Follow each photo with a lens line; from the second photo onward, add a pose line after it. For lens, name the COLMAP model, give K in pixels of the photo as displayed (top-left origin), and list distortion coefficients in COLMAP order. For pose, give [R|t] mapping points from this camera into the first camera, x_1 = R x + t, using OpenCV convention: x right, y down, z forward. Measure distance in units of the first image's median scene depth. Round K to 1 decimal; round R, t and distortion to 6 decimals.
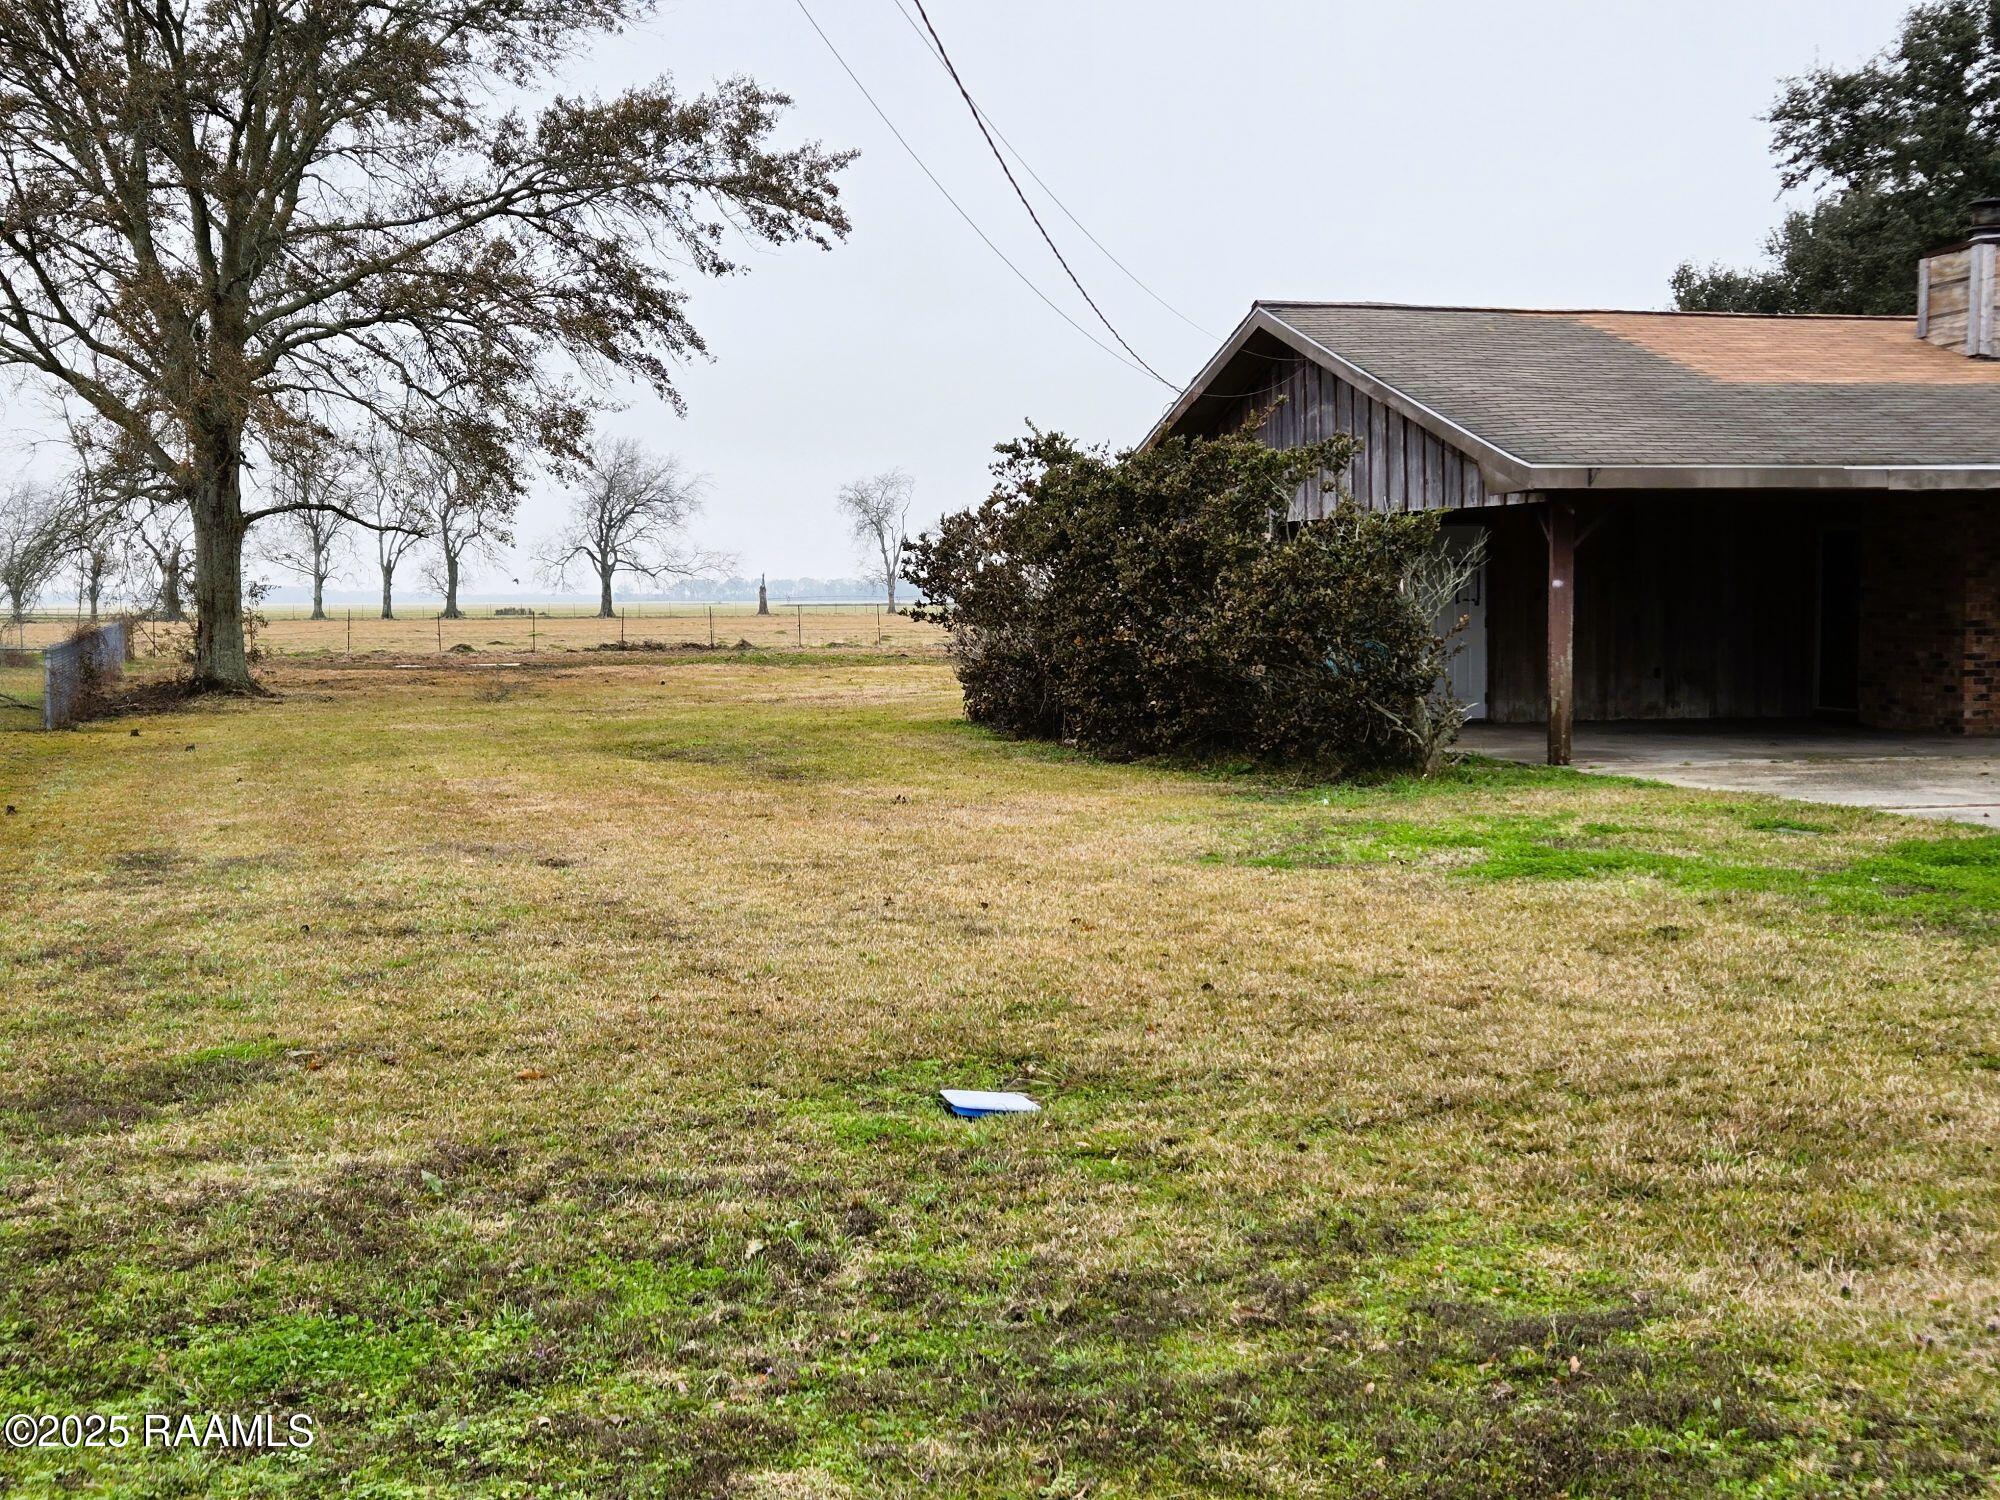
lens RADIAL K [[2319.4, 0, 1000.0], [0, 2319.4, 750.0], [0, 0, 1]] dist [0.020801, 0.001985]
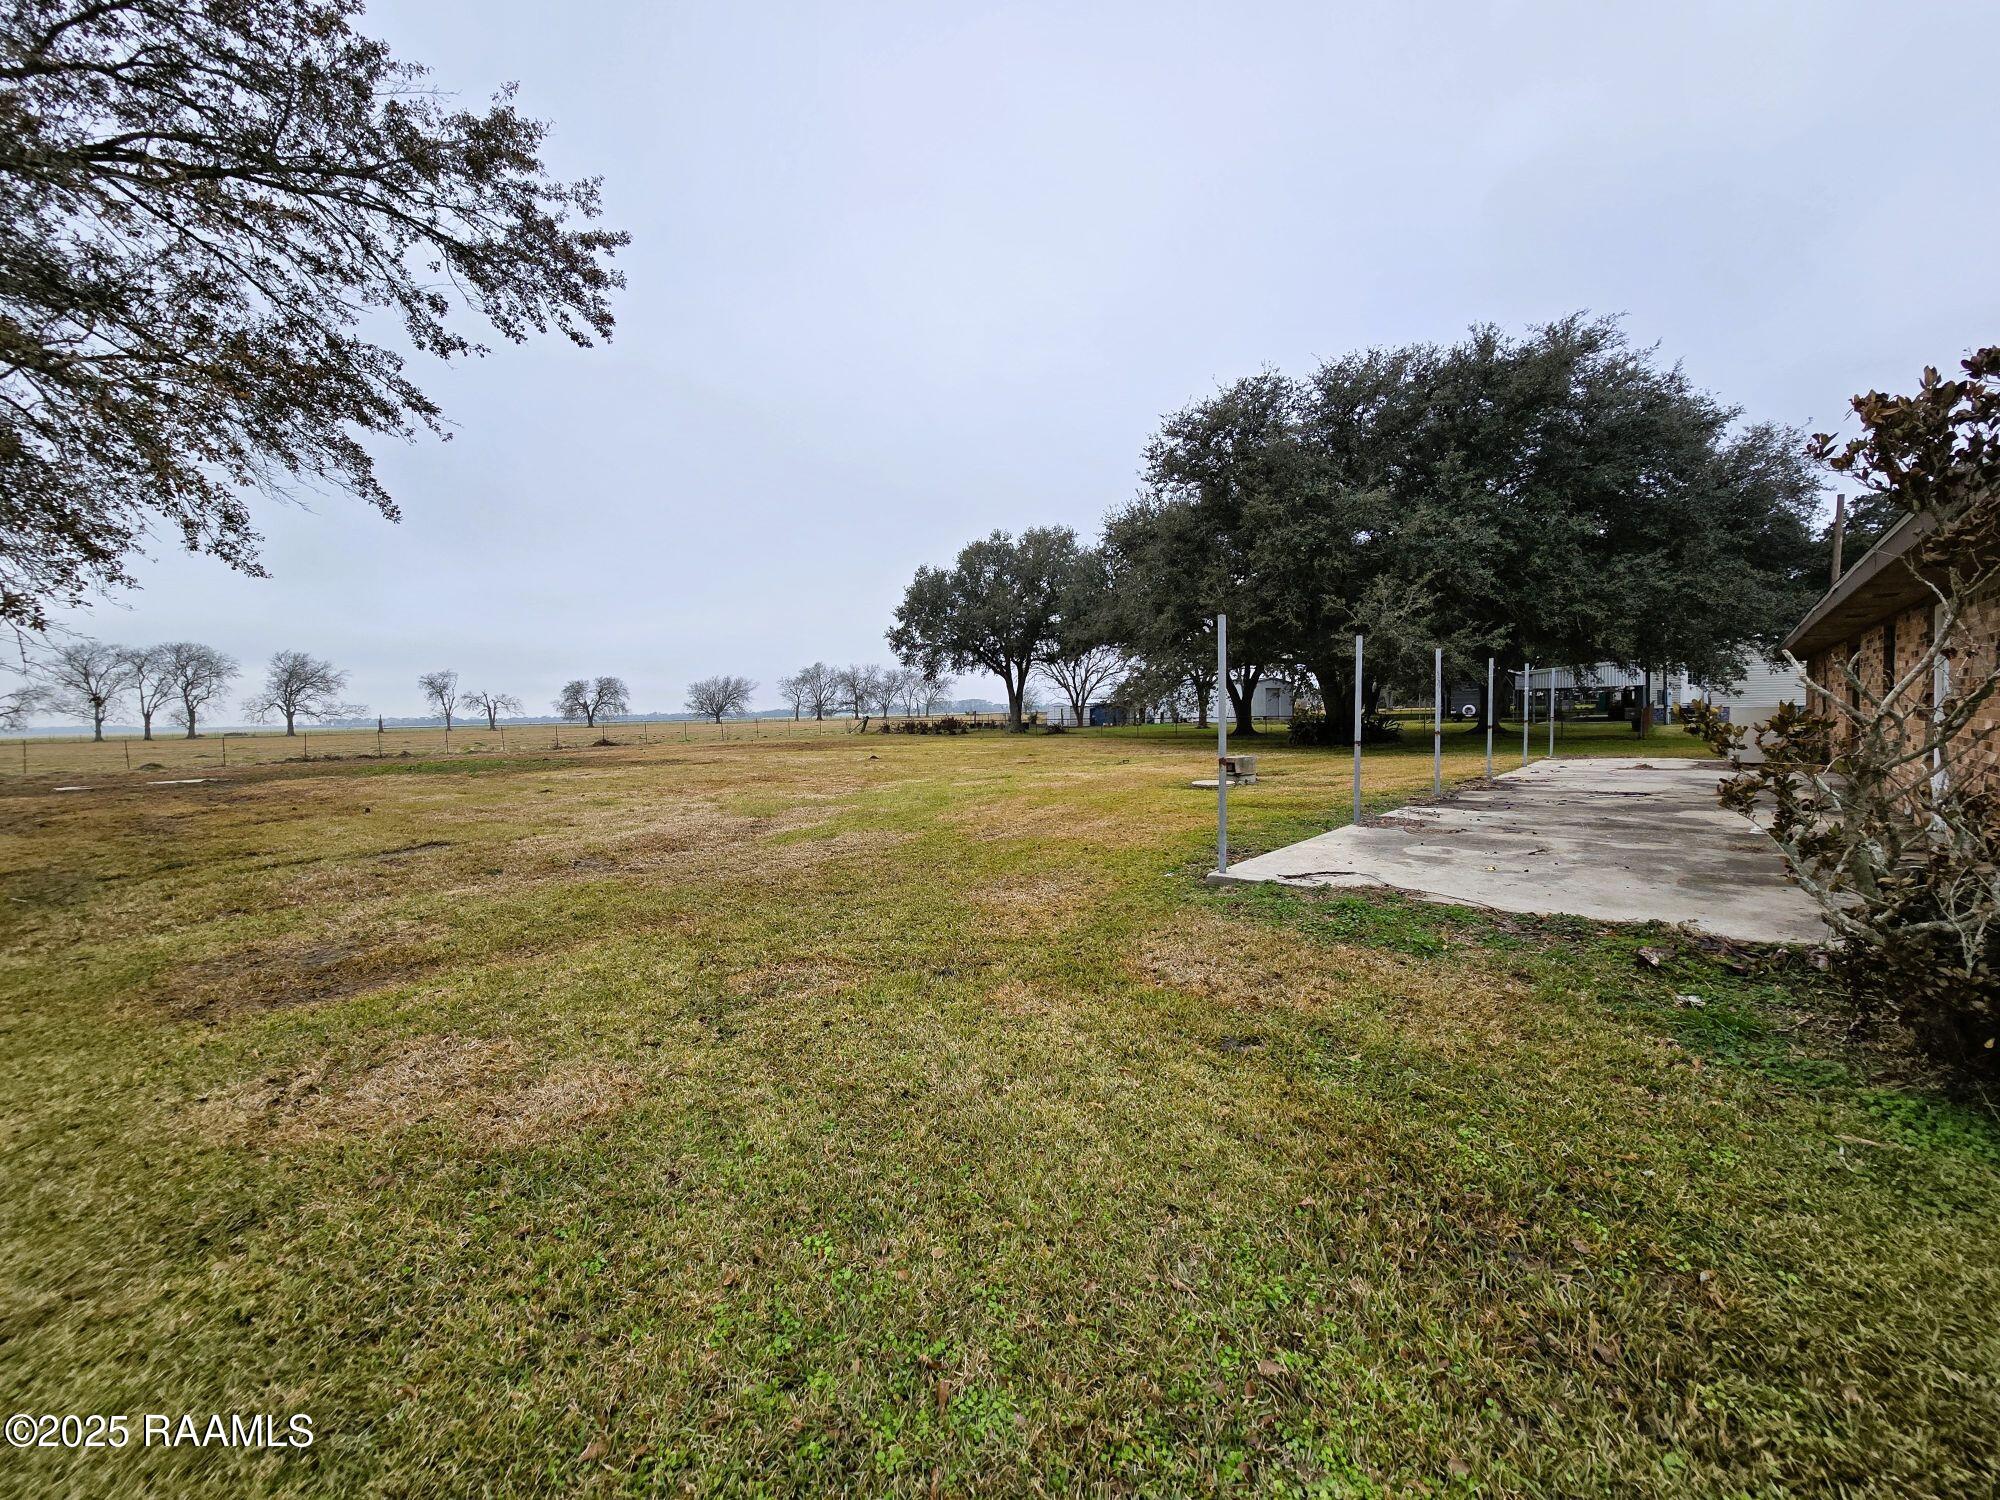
lens RADIAL K [[806.8, 0, 1000.0], [0, 806.8, 750.0], [0, 0, 1]] dist [0.000211, 0.000010]
pose [[0.850448, -0.038562, 0.524643, -0.163047], [0.052288, 0.998567, -0.011362, -0.062185], [-0.523453, 0.037096, 0.851246, 0.959710]]
